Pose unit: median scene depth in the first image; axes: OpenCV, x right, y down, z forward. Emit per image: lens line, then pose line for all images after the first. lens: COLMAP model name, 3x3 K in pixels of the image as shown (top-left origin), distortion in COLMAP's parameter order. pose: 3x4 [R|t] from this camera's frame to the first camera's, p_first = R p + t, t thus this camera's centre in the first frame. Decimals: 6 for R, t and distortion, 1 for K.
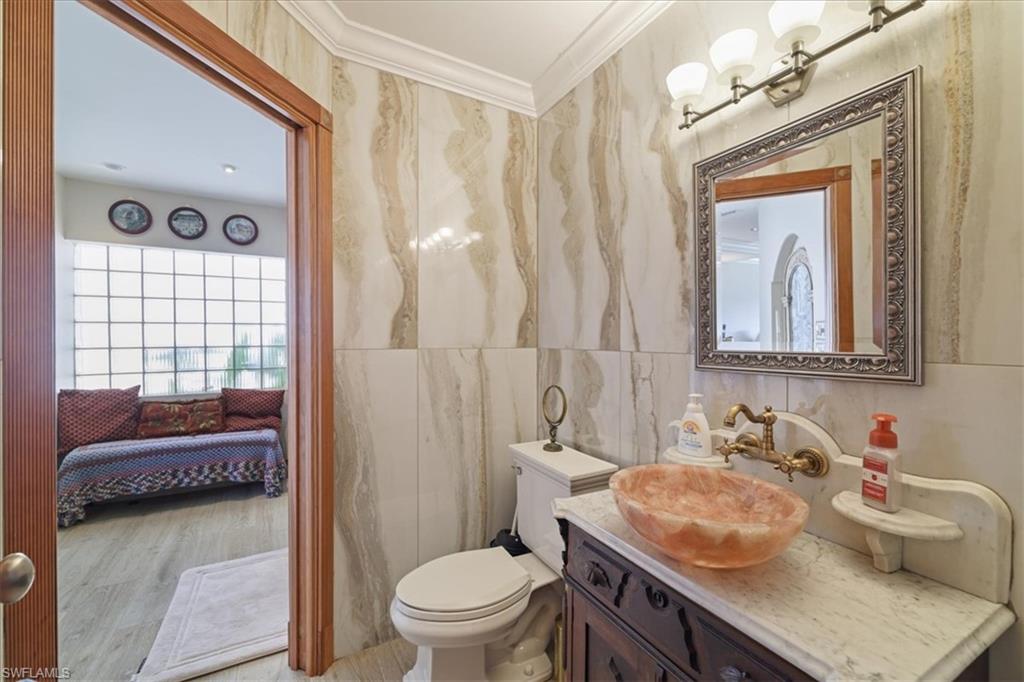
lens RADIAL K [[435.9, 0, 515.4], [0, 435.9, 337.7], [0, 0, 1]] dist [-0.000850, 0.000100]
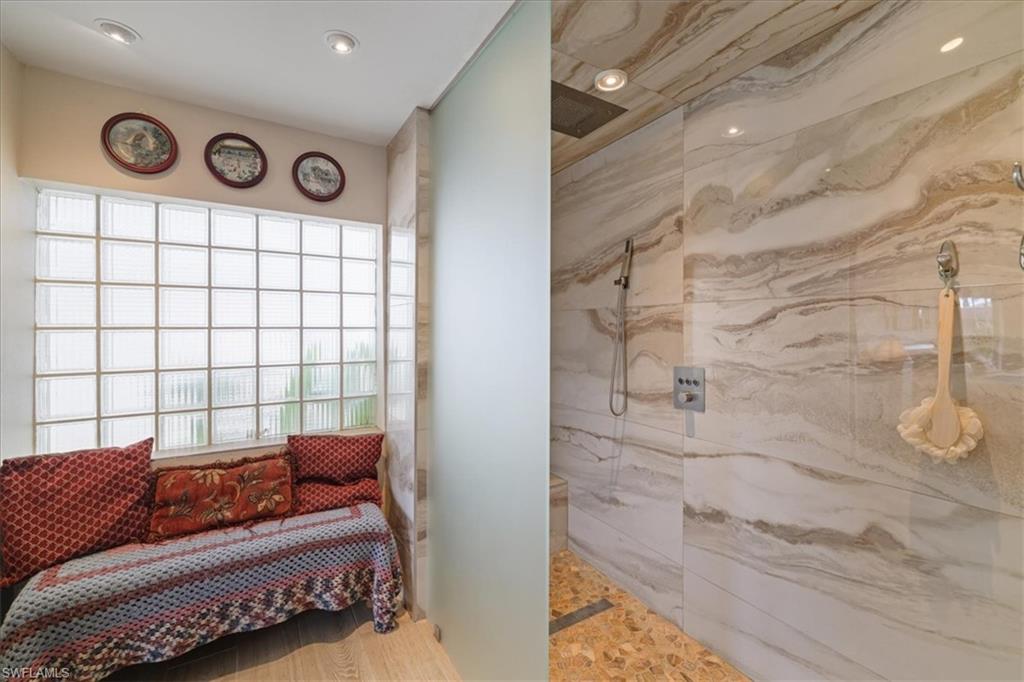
lens RADIAL K [[407.7, 0, 482.9], [0, 407.7, 320.8], [0, 0, 1]] dist [-0.001240, 0.000382]
pose [[0.999283, 0.000790, 0.037856, -0.450616], [-0.000275, 0.999907, -0.013624, -0.038521], [-0.037863, 0.013604, 0.999190, 0.448785]]
